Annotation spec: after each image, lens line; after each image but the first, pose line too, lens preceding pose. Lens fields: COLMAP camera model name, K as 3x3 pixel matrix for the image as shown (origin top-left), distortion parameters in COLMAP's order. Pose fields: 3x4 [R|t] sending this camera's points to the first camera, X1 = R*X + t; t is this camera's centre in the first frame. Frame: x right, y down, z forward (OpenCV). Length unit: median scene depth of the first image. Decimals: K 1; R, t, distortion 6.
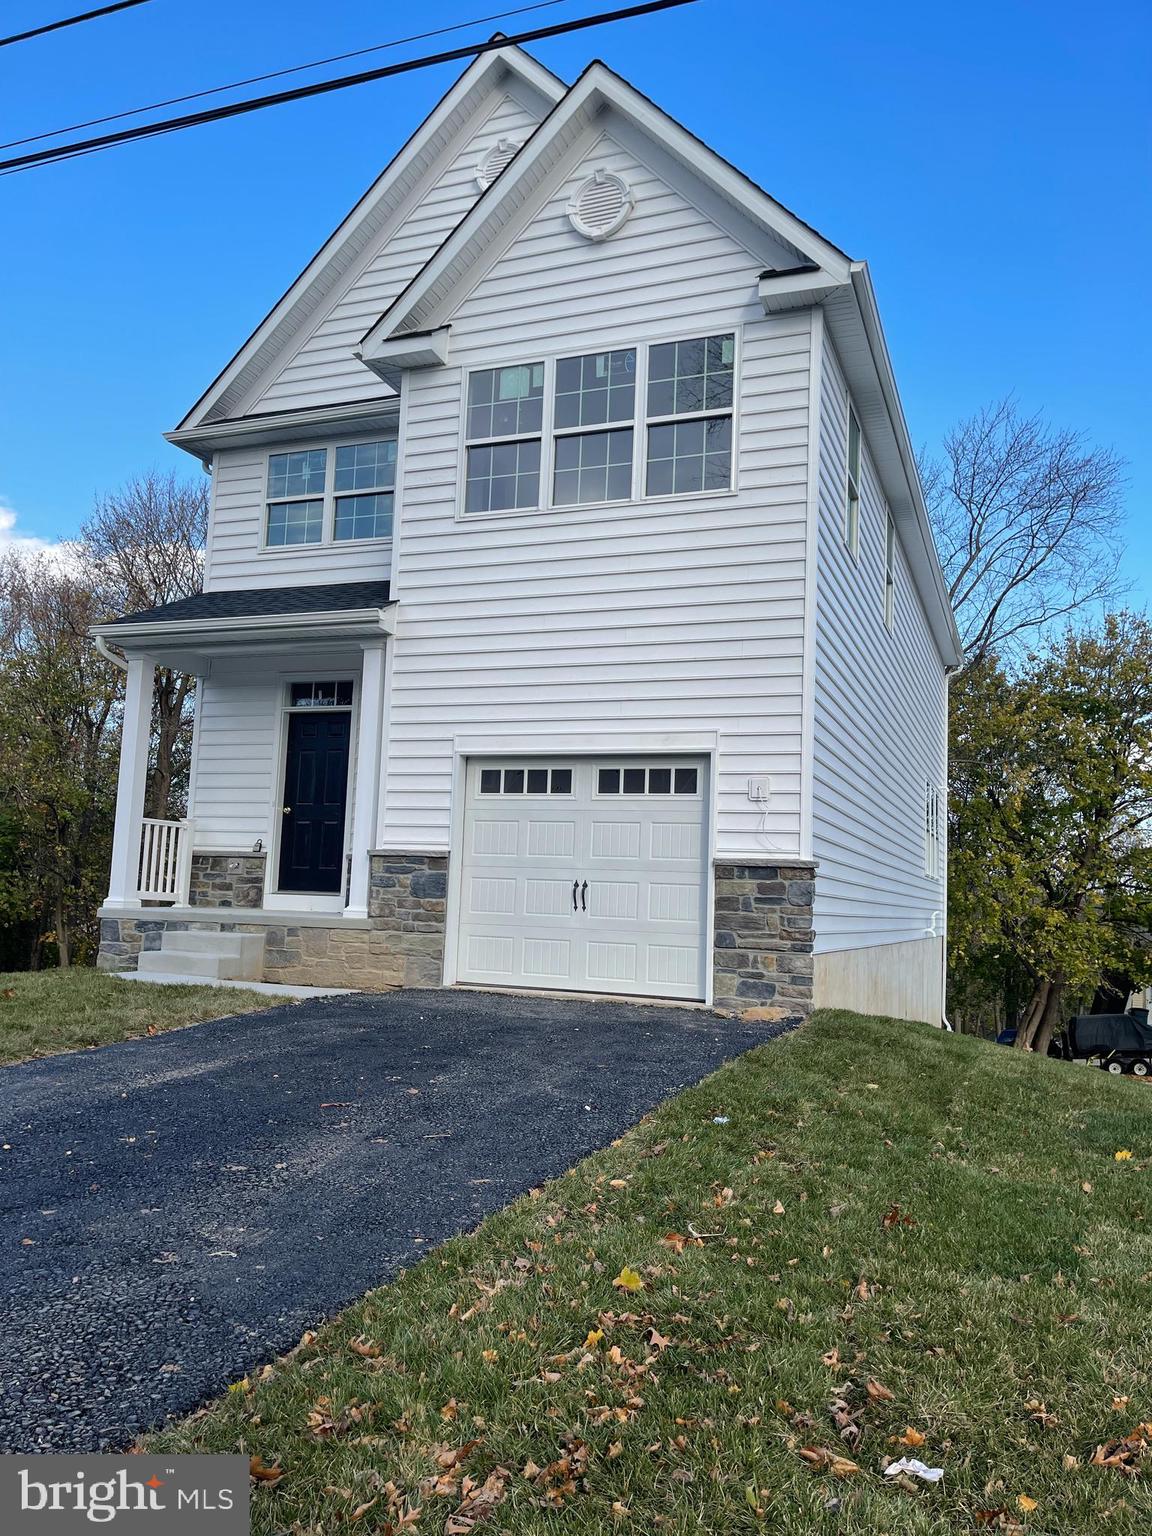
lens RADIAL K [[1156.6, 0, 570.8], [0, 1156.6, 773.0], [0, 0, 1]] dist [0.072912, -0.090737]
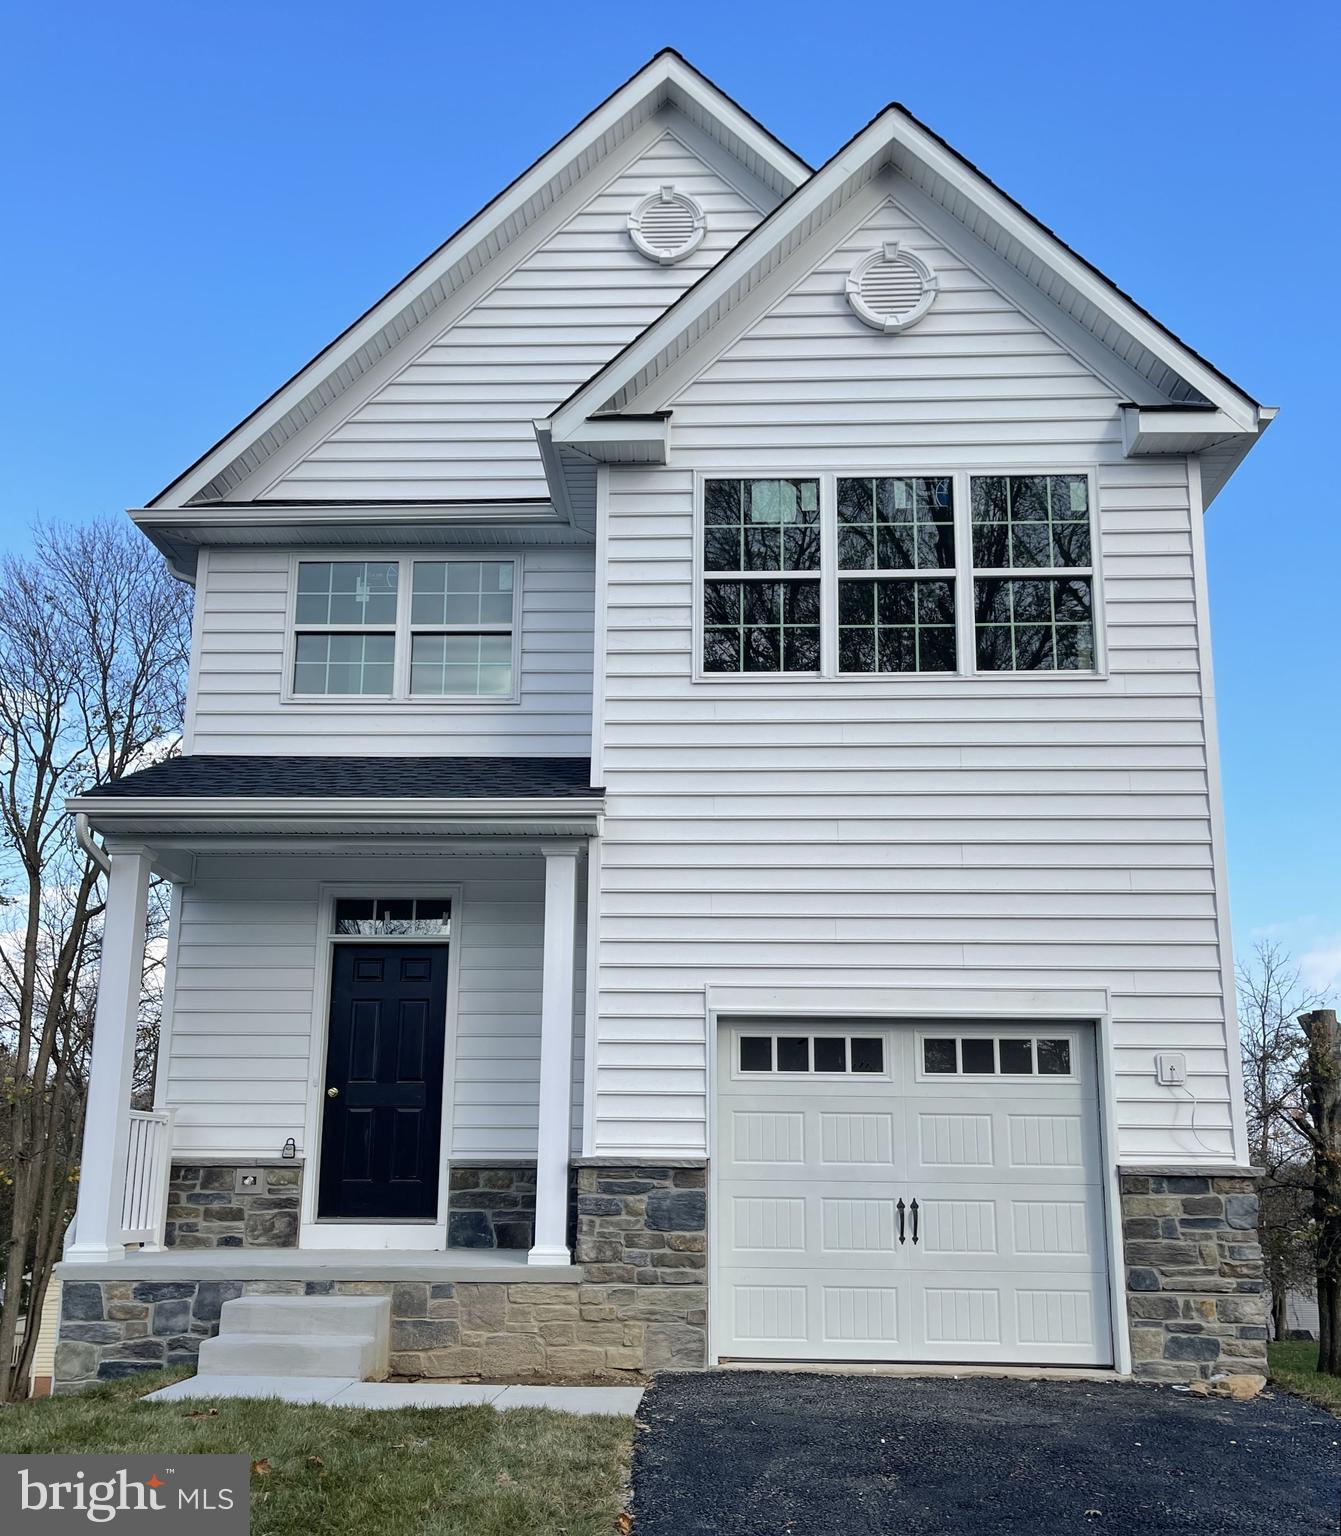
lens RADIAL K [[1367.9, 0, 656.9], [0, 1367.9, 894.0], [0, 0, 1]] dist [0.051525, -0.040265]
pose [[0.941984, 0.037364, 0.333572, -0.400988], [-0.009581, 0.996373, -0.084547, -0.018344], [-0.335521, 0.076446, 0.938926, 0.243706]]
